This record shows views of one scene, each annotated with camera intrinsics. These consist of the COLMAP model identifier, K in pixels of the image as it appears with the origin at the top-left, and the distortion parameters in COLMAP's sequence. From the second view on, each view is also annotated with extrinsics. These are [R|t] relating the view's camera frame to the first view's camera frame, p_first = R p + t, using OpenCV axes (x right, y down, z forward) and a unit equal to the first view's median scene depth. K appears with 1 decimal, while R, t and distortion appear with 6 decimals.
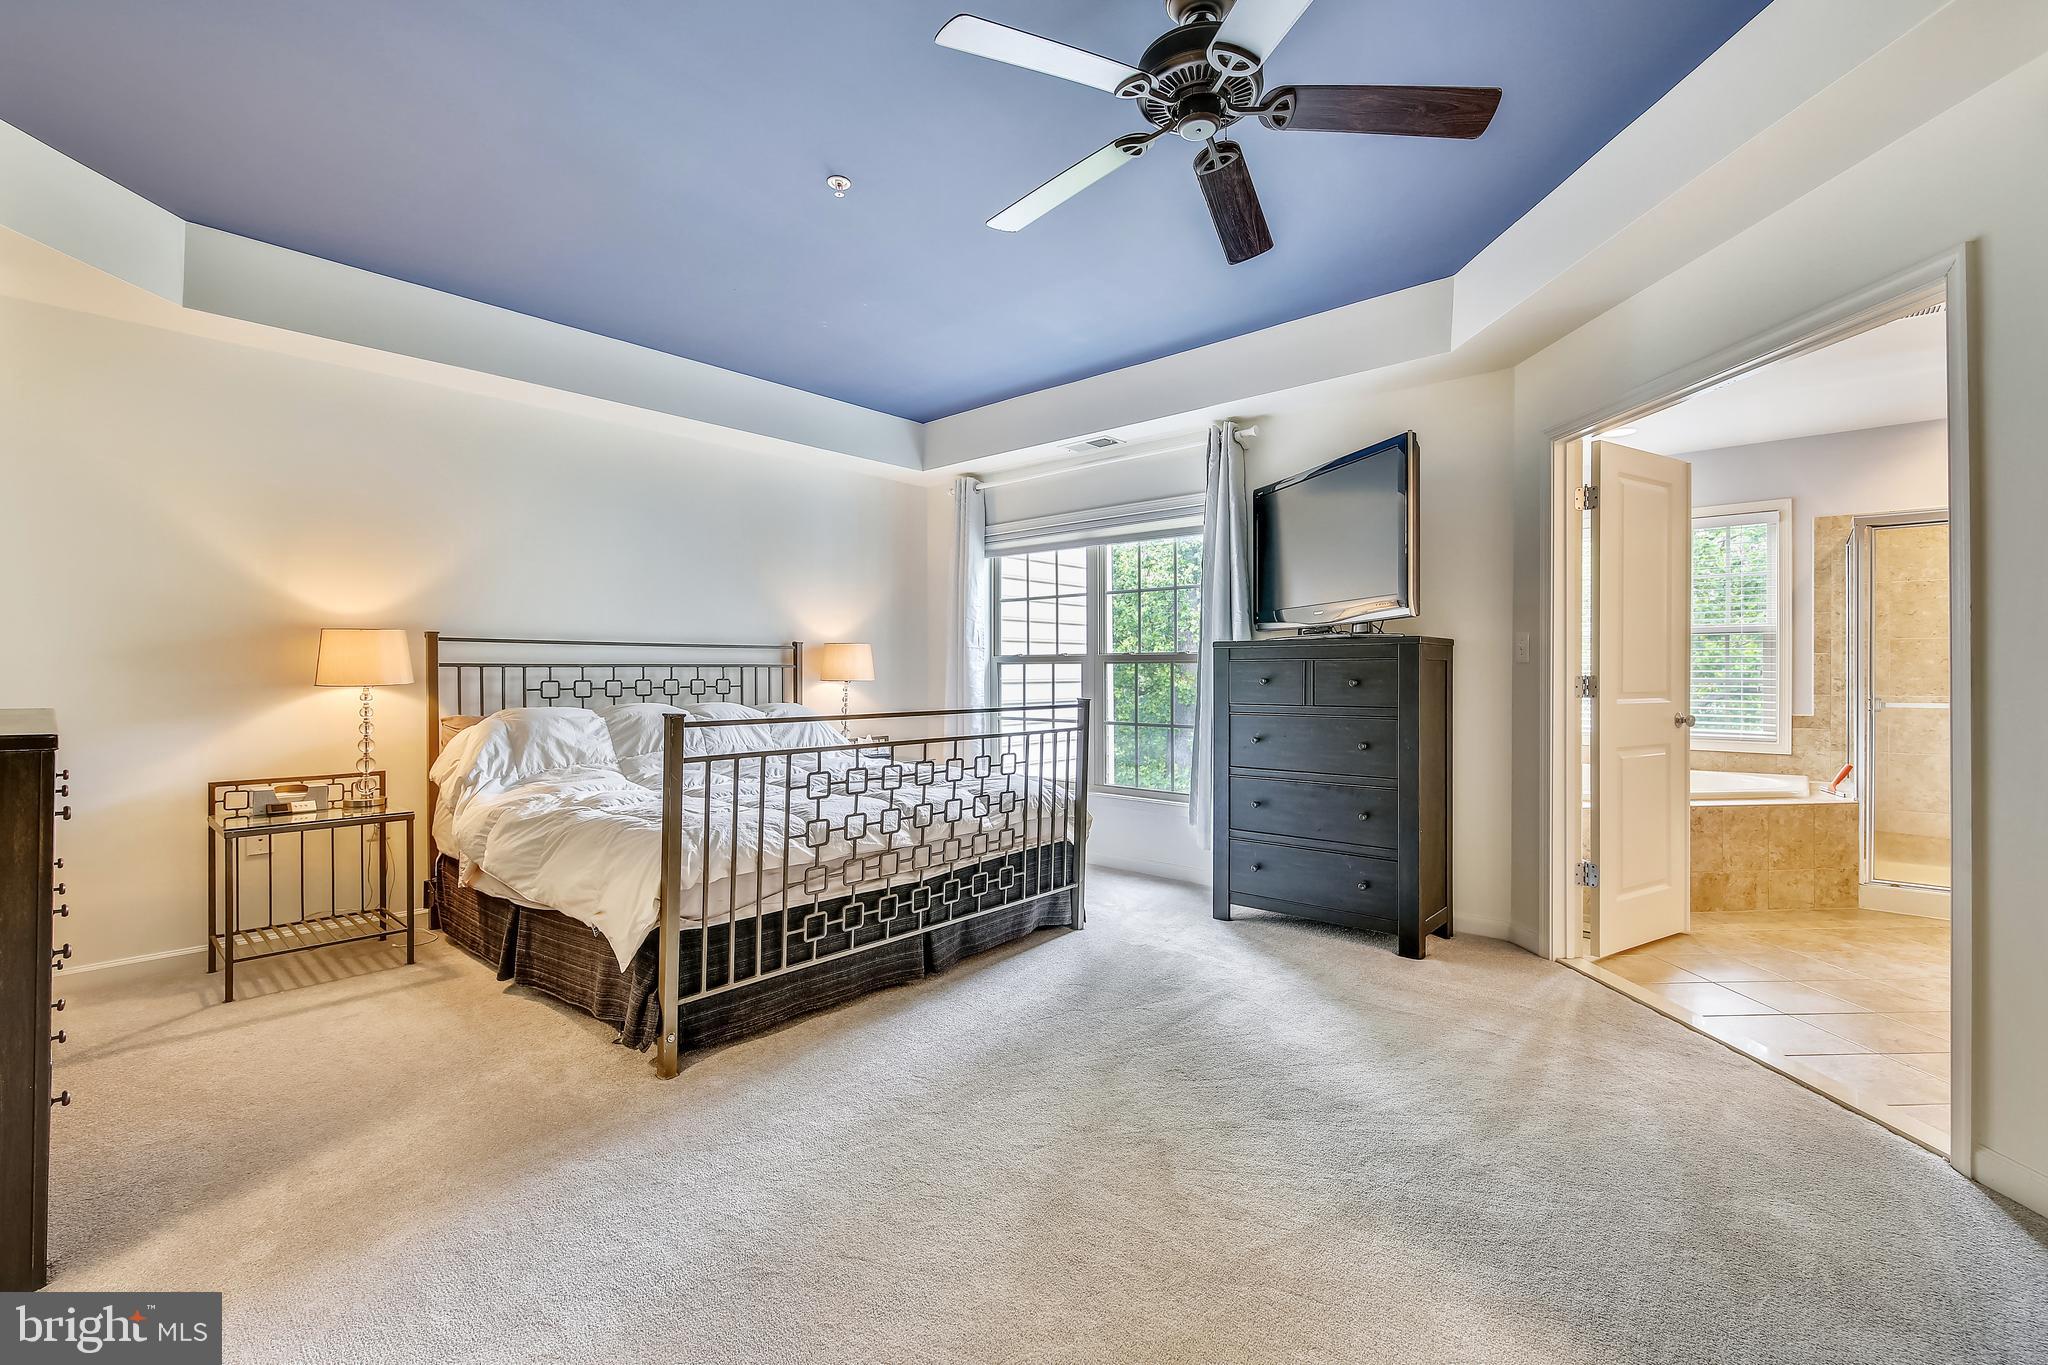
lens RADIAL K [[883.6, 0, 1014.7], [0, 883.6, 676.1], [0, 0, 1]] dist [-0.000502, -0.001512]
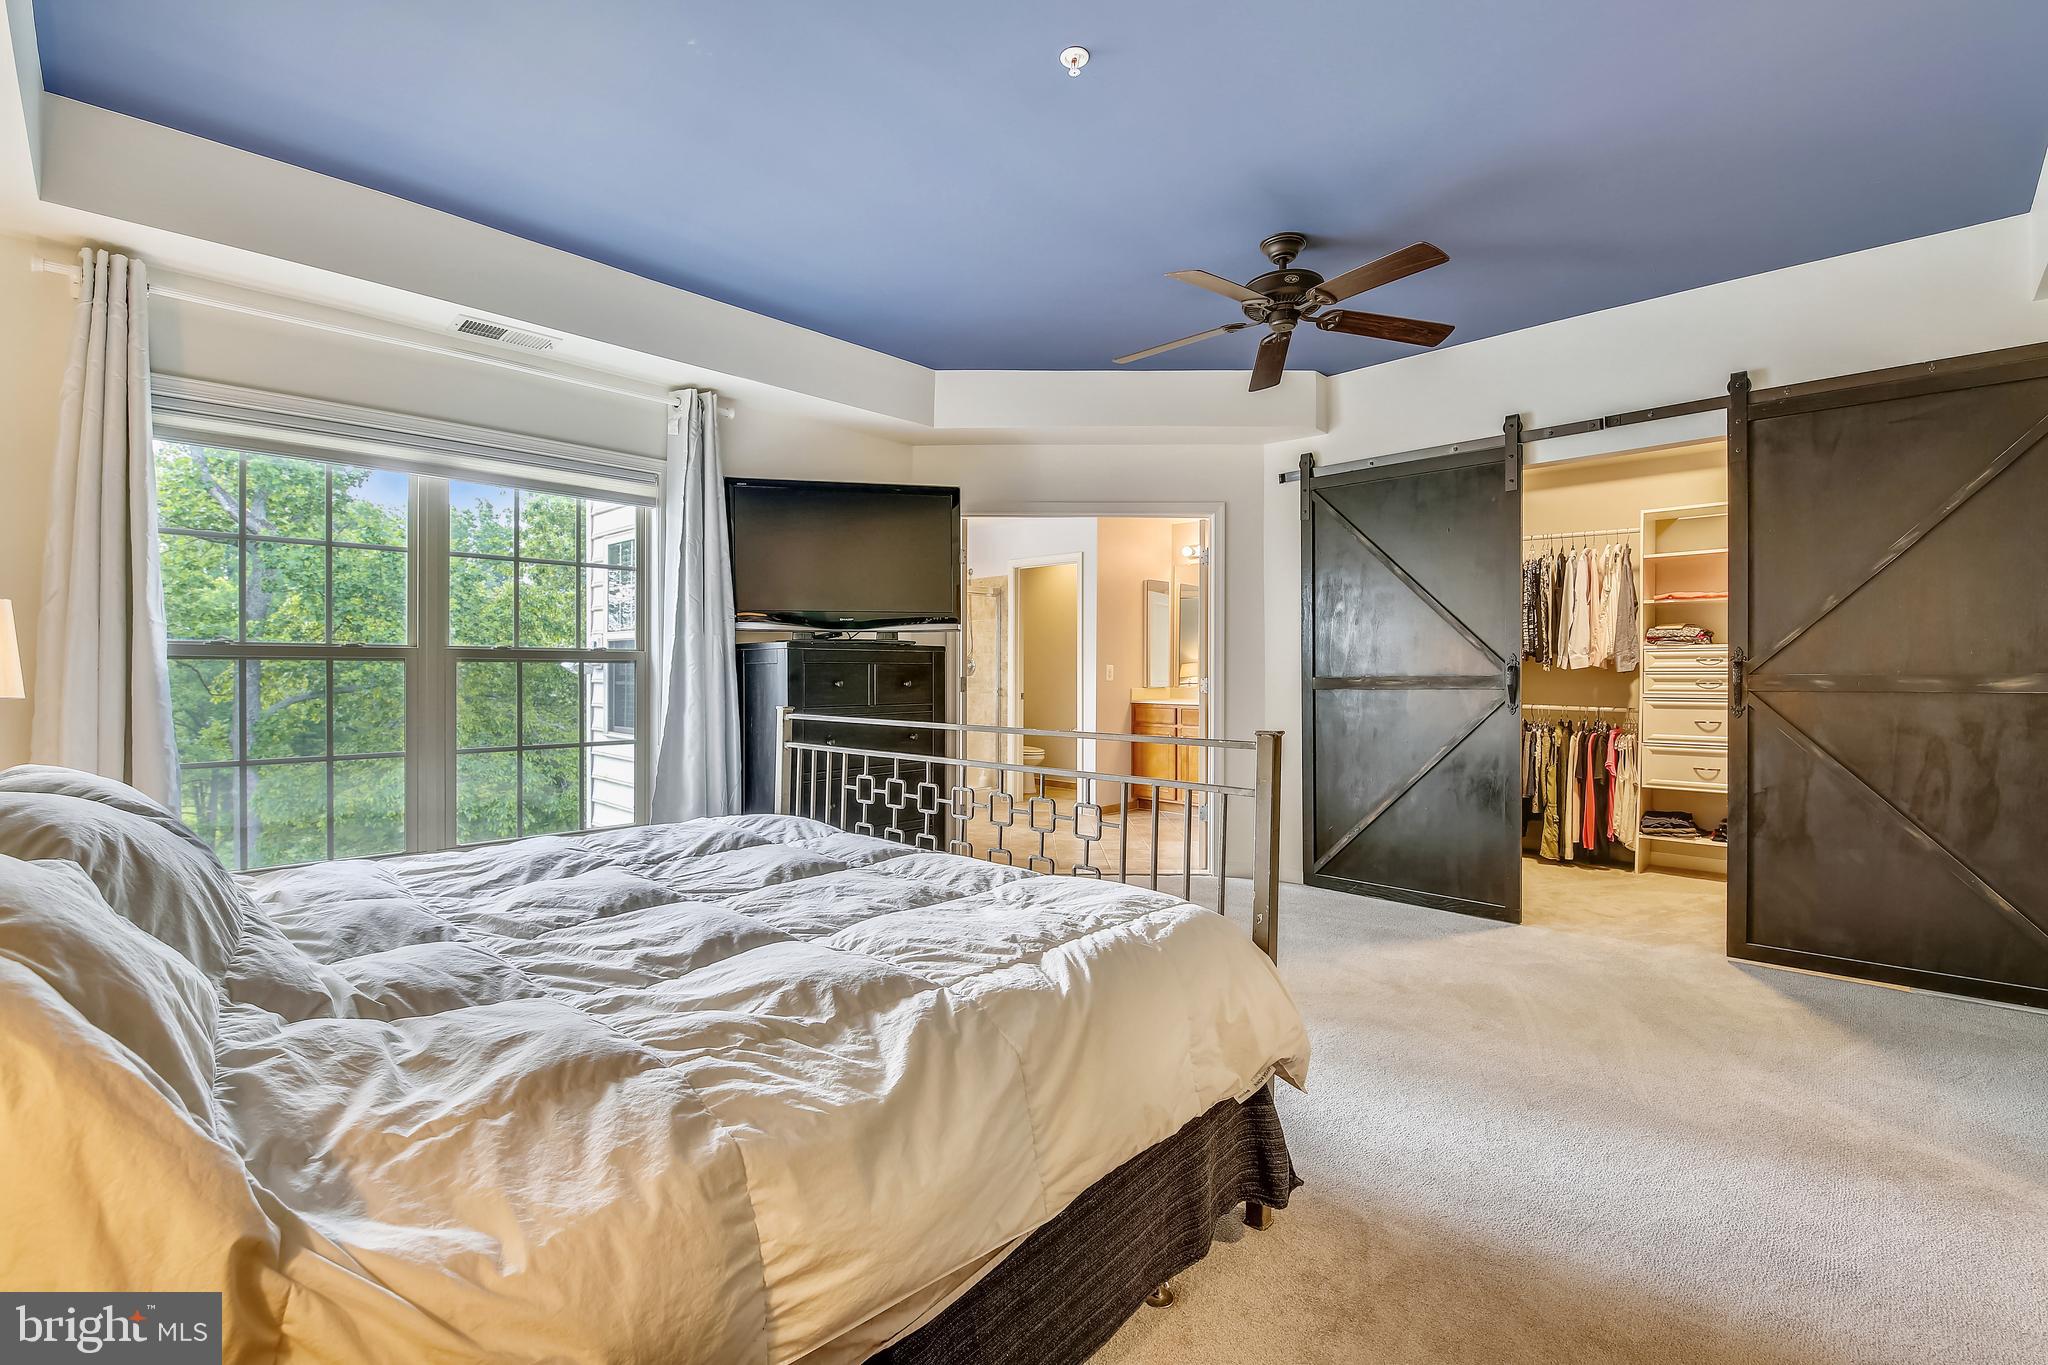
lens RADIAL K [[883.6, 0, 1014.7], [0, 883.6, 676.1], [0, 0, 1]] dist [-0.000502, -0.001512]
pose [[0.046145, -0.003210, 0.998930, -0.607607], [0.004259, 0.999986, 0.003017, -0.004649], [-0.998926, 0.004115, 0.046158, 0.634573]]
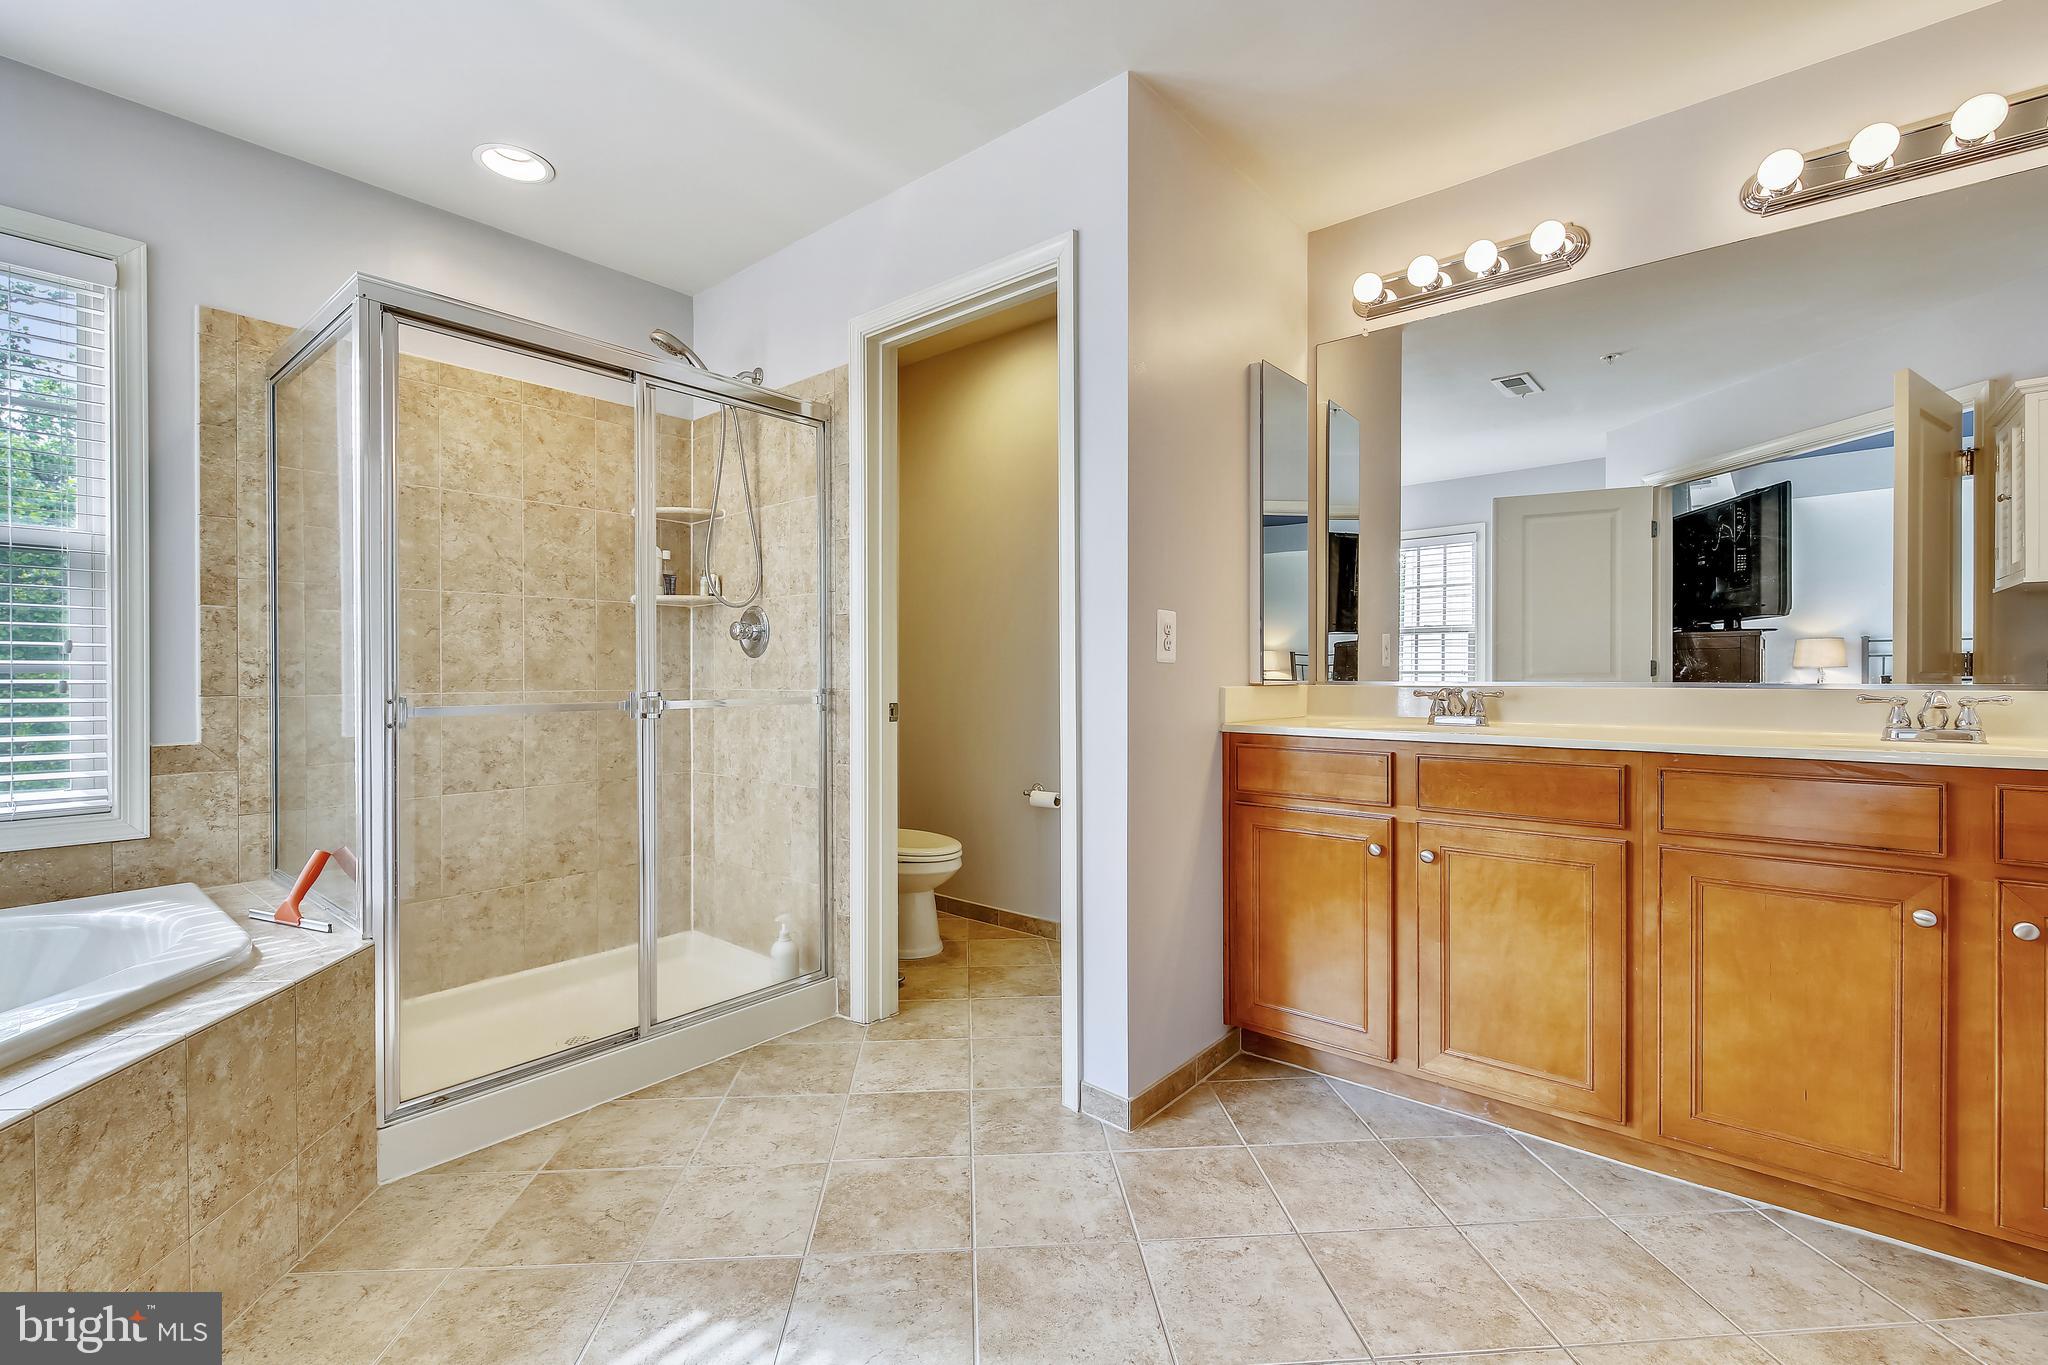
lens RADIAL K [[883.6, 0, 1014.7], [0, 883.6, 676.1], [0, 0, 1]] dist [-0.000502, -0.001512]
pose [[-0.025986, -0.001869, 0.999661, 0.469324], [0.009679, 0.999951, 0.002121, 0.014145], [-0.999615, 0.009731, -0.025966, 0.630716]]
